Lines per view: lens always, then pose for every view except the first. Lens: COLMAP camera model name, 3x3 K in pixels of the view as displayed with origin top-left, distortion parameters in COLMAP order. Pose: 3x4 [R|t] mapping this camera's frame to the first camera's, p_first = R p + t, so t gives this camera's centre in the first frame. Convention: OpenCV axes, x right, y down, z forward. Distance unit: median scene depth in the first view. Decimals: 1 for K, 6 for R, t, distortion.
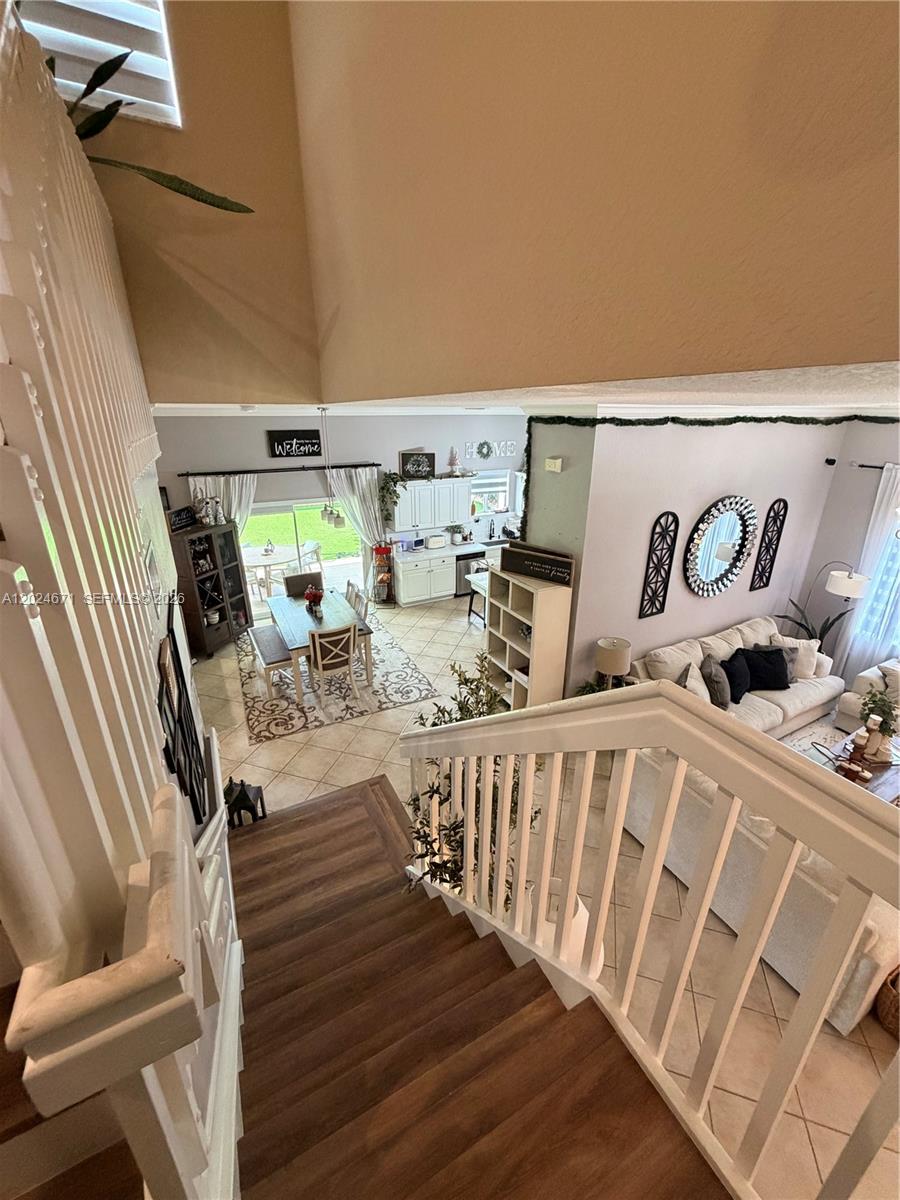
lens RADIAL K [[478.7, 0, 450.7], [0, 478.7, 593.7], [0, 0, 1]] dist [0.000324, 0.000085]
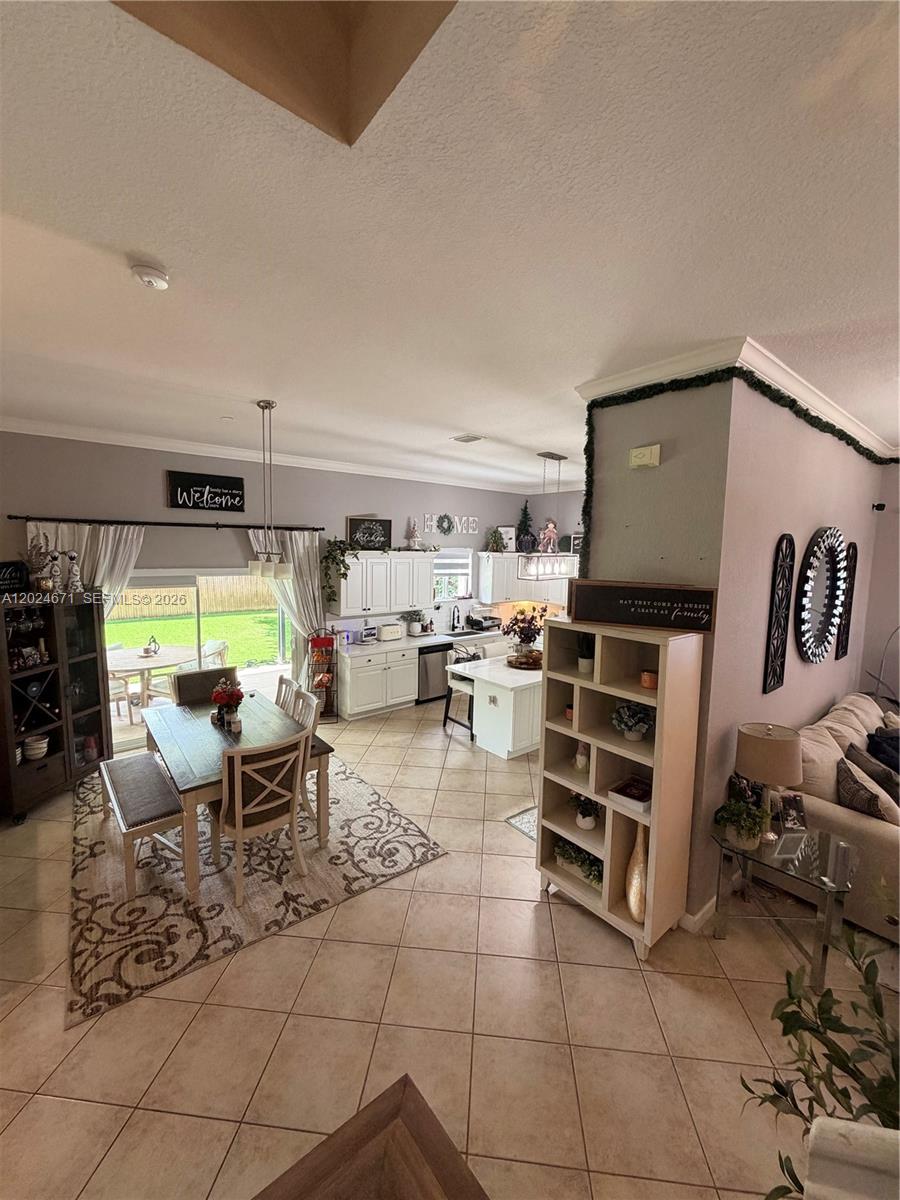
lens RADIAL K [[478.7, 0, 450.8], [0, 478.7, 593.6], [0, 0, 1]] dist [0.000324, 0.000085]
pose [[0.979621, -0.003118, 0.200829, -0.117831], [0.055318, 0.965397, -0.254850, 0.045049], [-0.193085, 0.260766, 0.945896, 0.301700]]
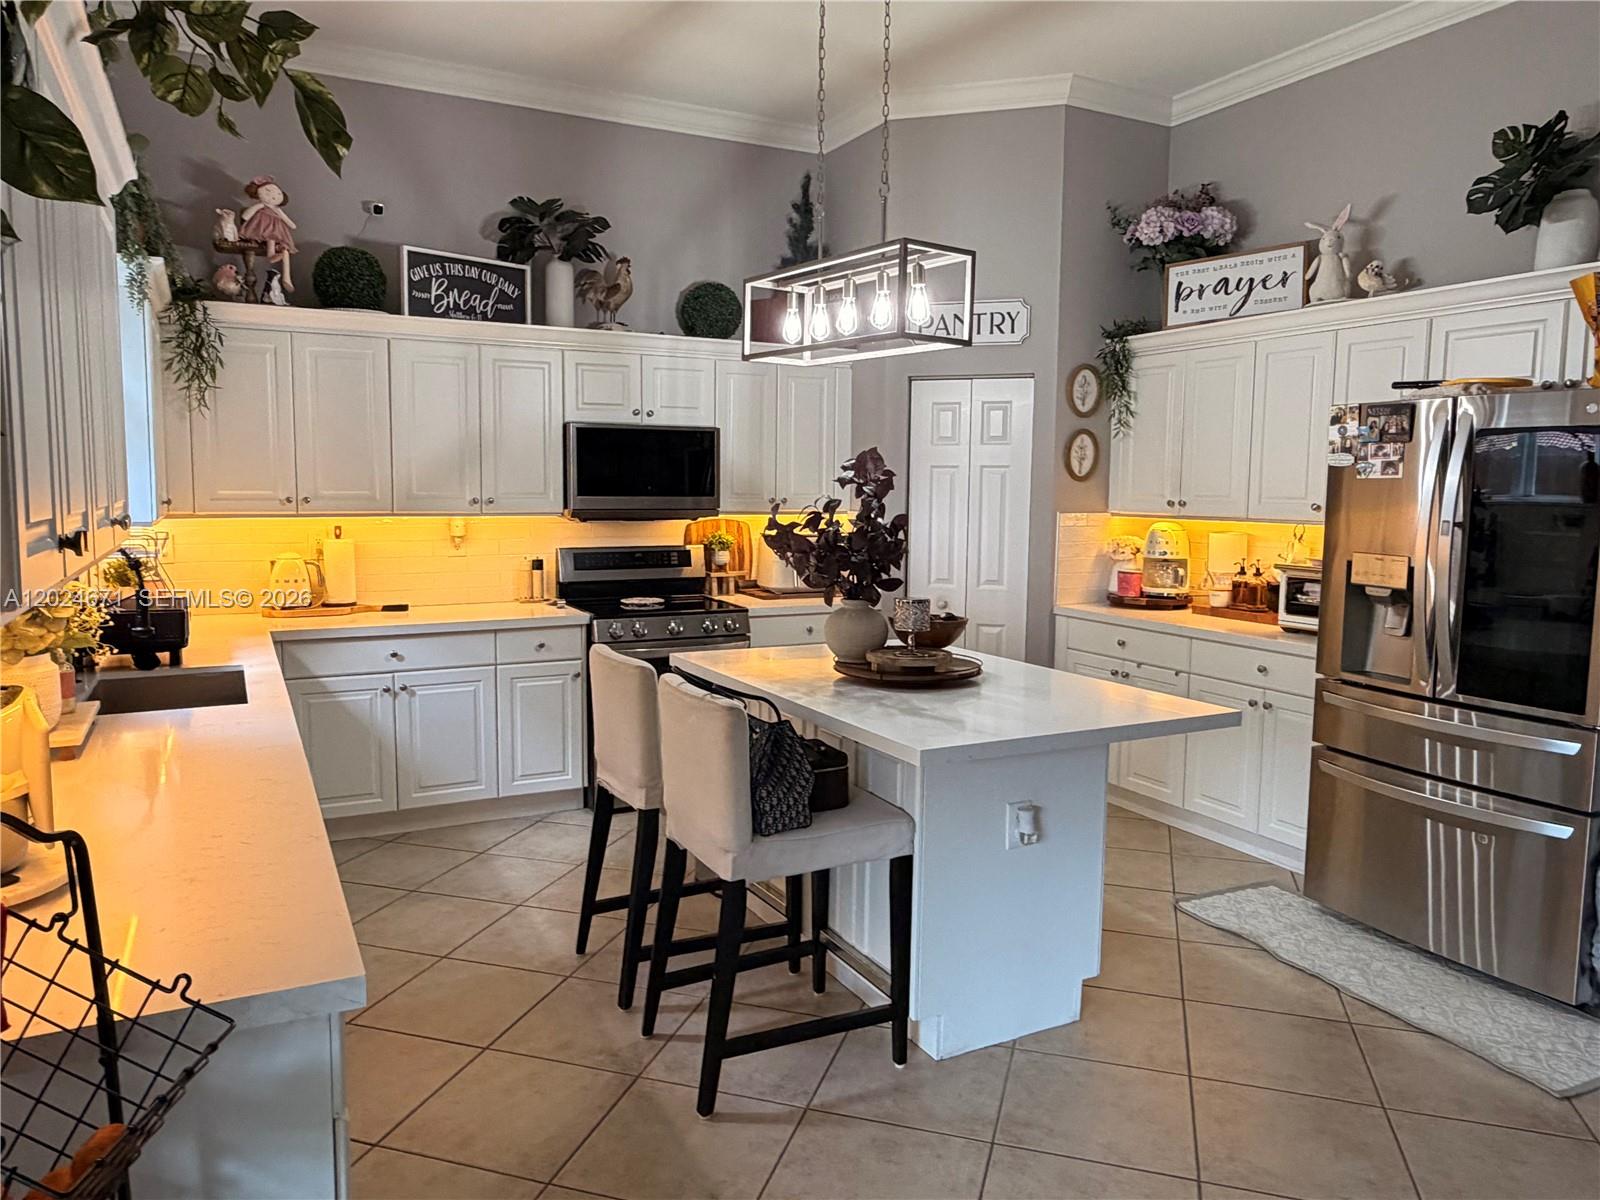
lens RADIAL K [[1093.8, 0, 794.5], [0, 1093.8, 592.1], [0, 0, 1]] dist [-0.003155, 0.006721]
pose [[0.006500, -0.102911, 0.994669, -0.311250], [0.346042, 0.933466, 0.094318, -0.136654], [-0.938197, 0.343584, 0.041679, 1.093760]]
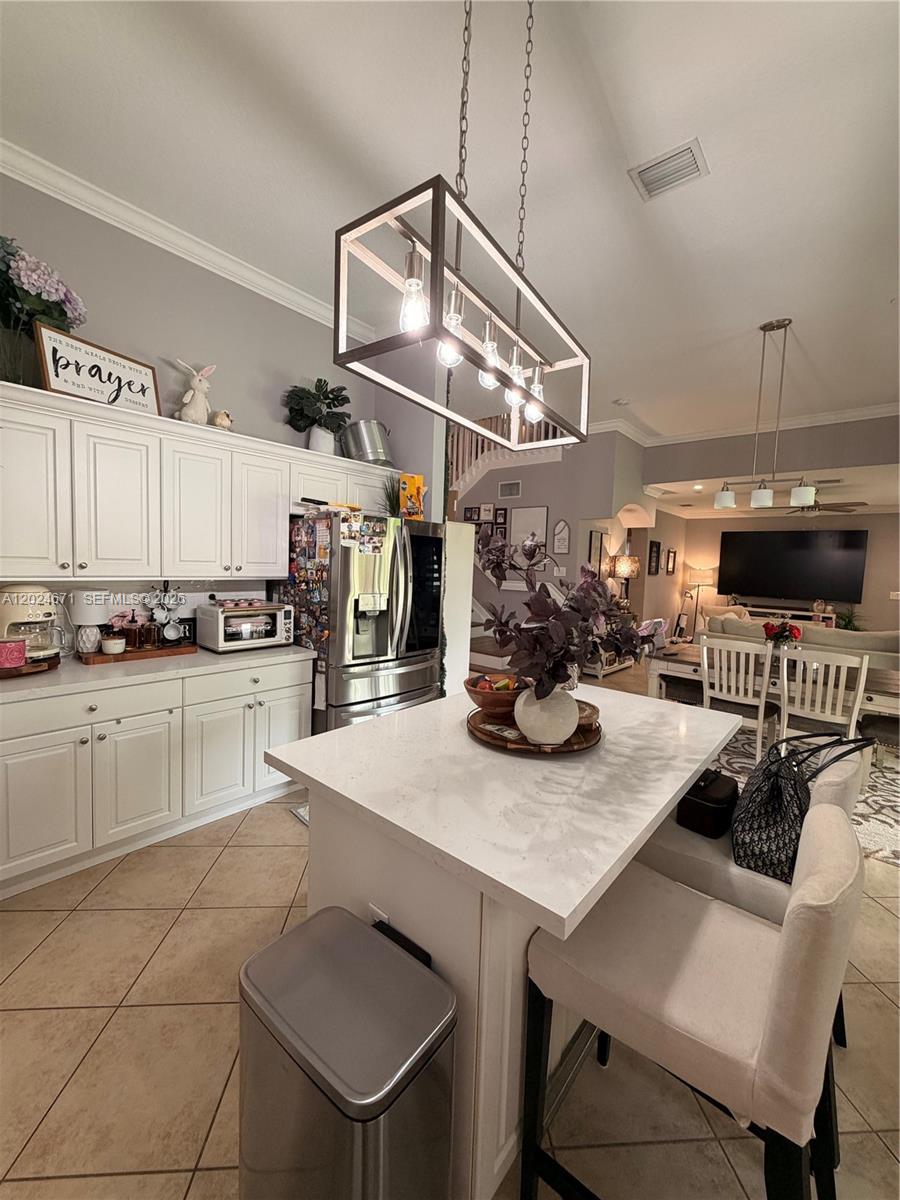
lens RADIAL K [[478.7, 0, 450.3], [0, 478.7, 594.9], [0, 0, 1]] dist [0.000324, 0.000085]
pose [[-0.932042, -0.010417, -0.362201, 0.299253], [-0.162437, 0.905532, 0.391951, -0.190643], [0.323902, 0.424149, -0.845686, 1.242098]]
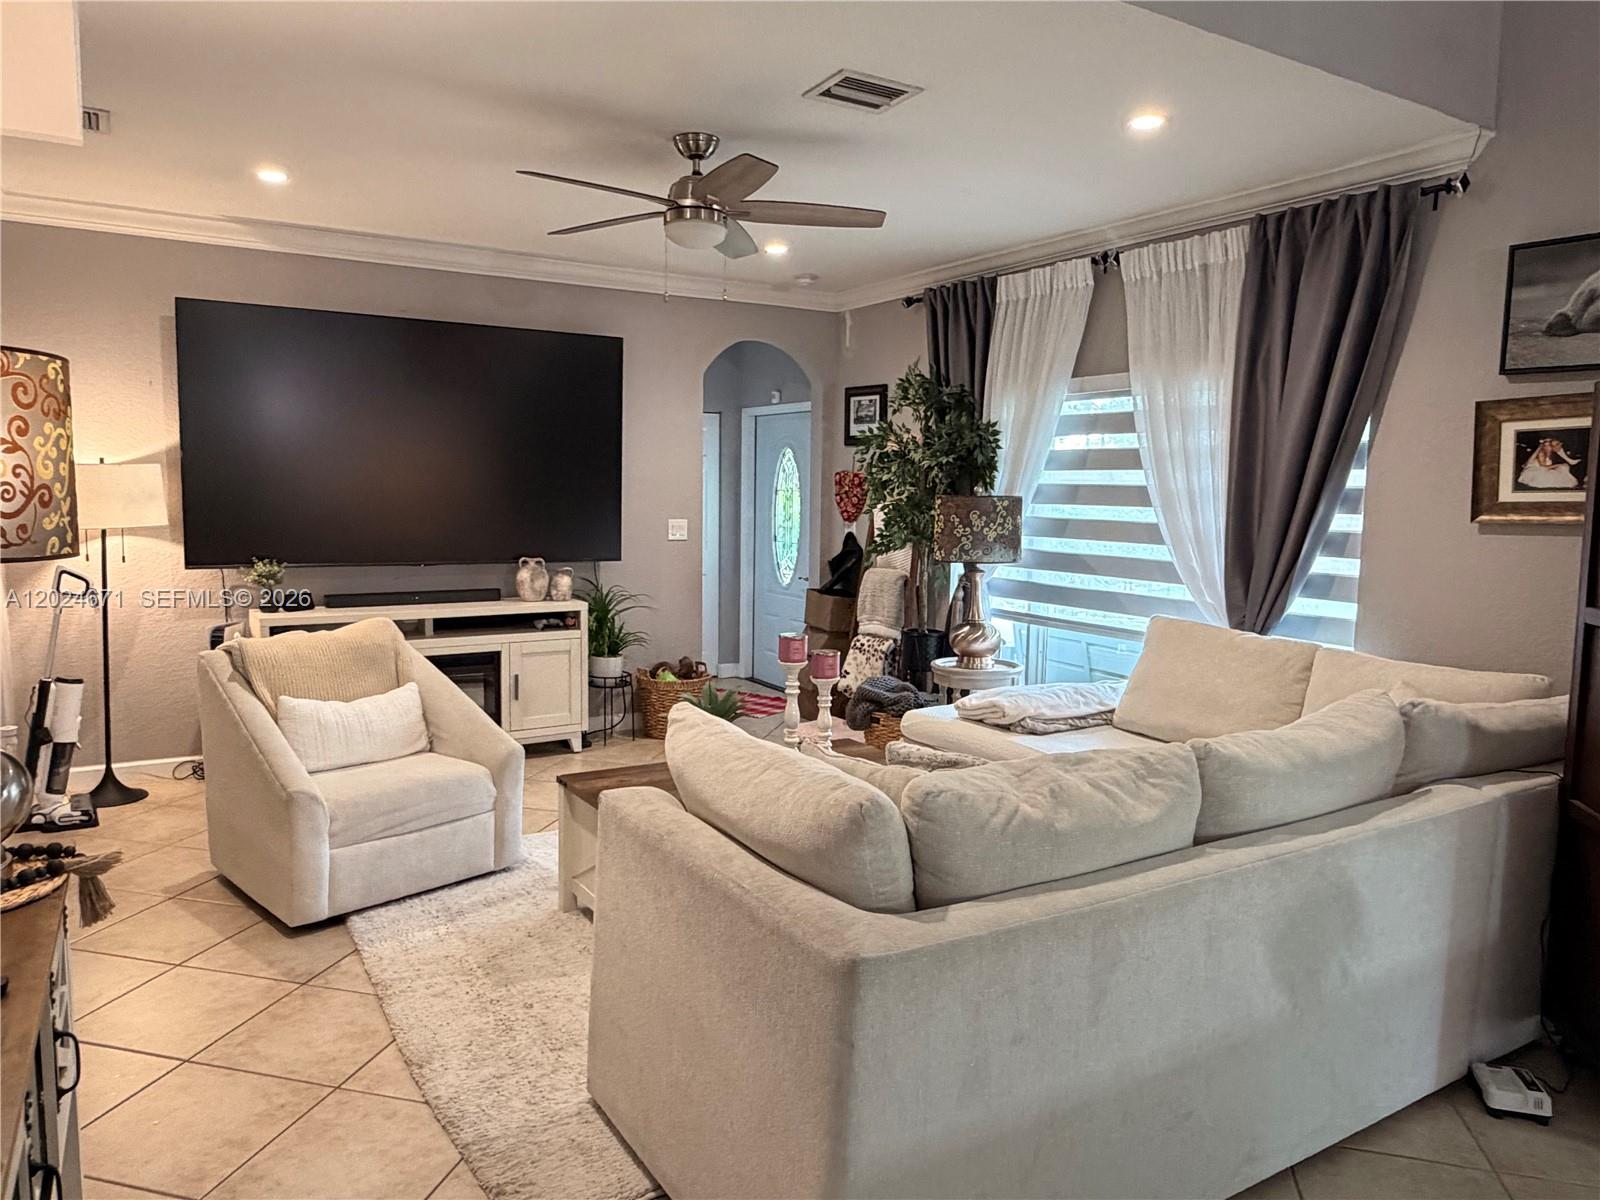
lens RADIAL K [[1093.8, 0, 783.7], [0, 1093.8, 598.9], [0, 0, 1]] dist [-0.003155, 0.006721]
pose [[0.048985, 0.105246, -0.993239, -0.170735], [-0.370088, 0.925561, 0.079823, 0.039726], [0.927704, 0.363676, 0.084289, 0.631114]]
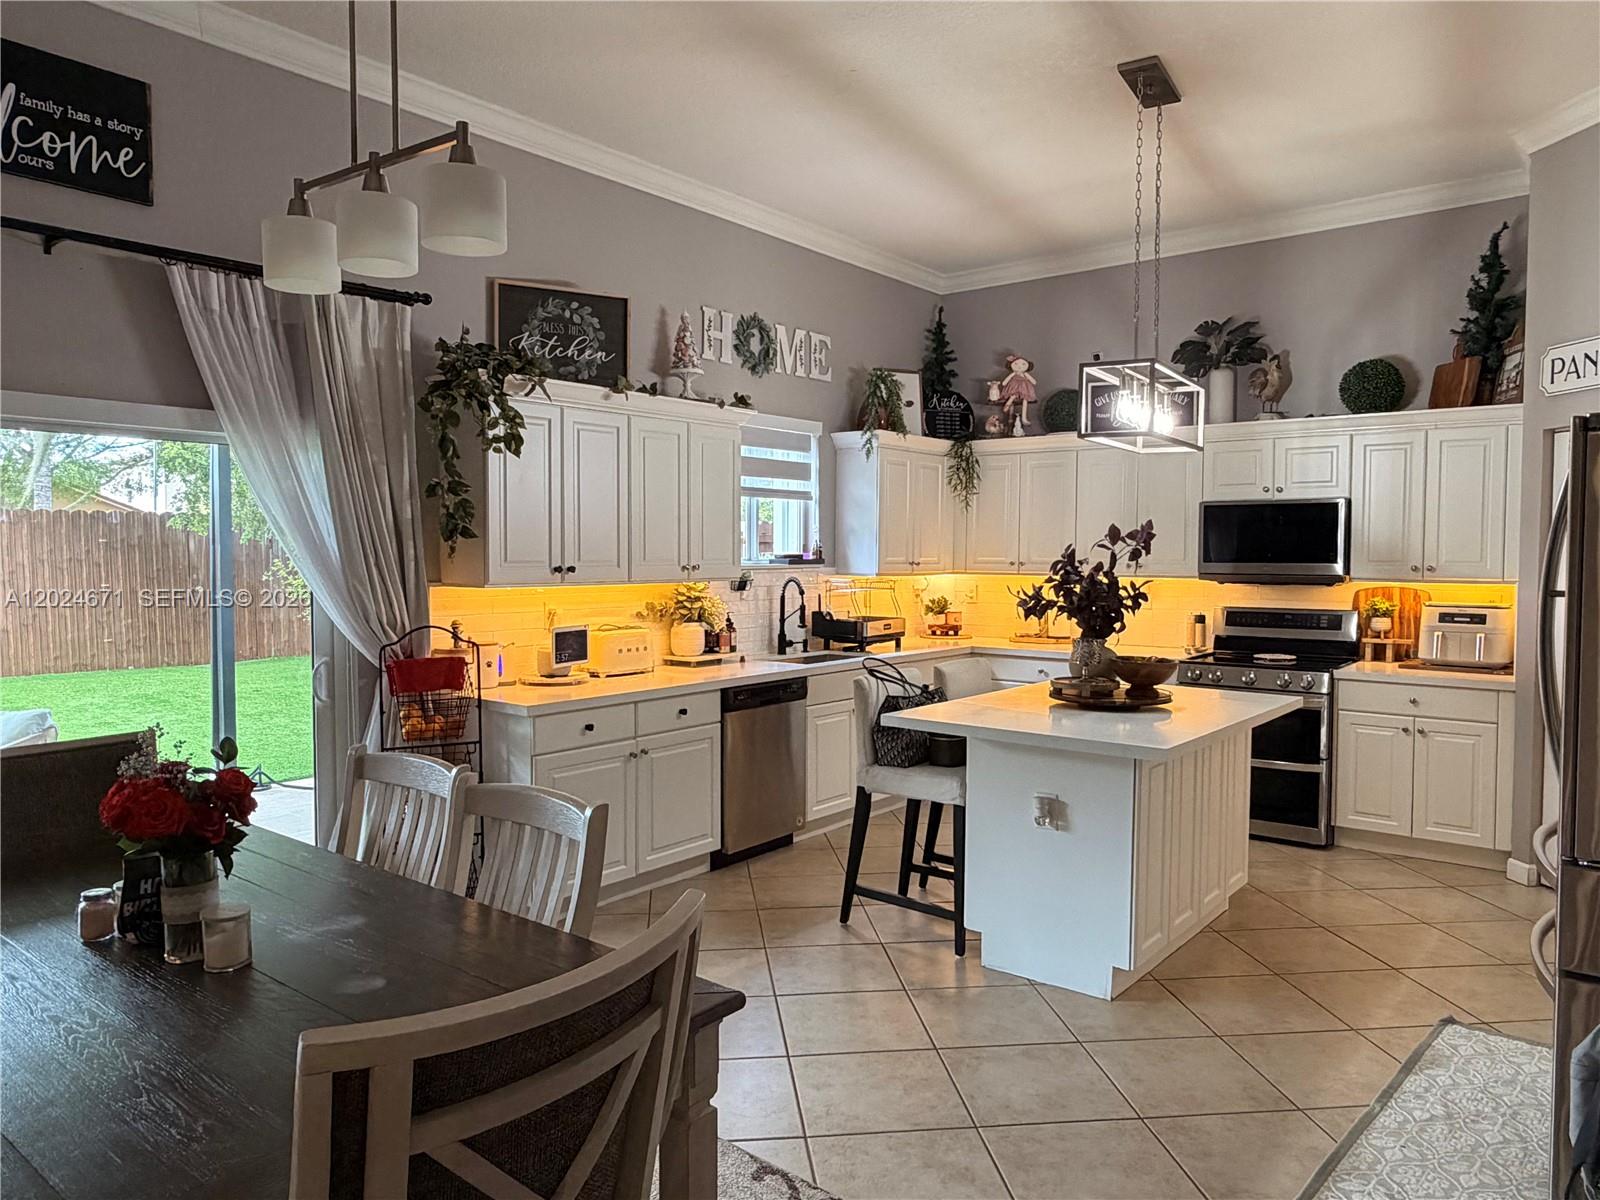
lens RADIAL K [[1093.8, 0, 800.3], [0, 1093.8, 597.7], [0, 0, 1]] dist [-0.003155, 0.006721]
pose [[0.917837, -0.017770, 0.396559, -0.225814], [0.140607, 0.948781, -0.282920, 0.054145], [-0.371220, 0.315433, 0.873326, 0.595000]]
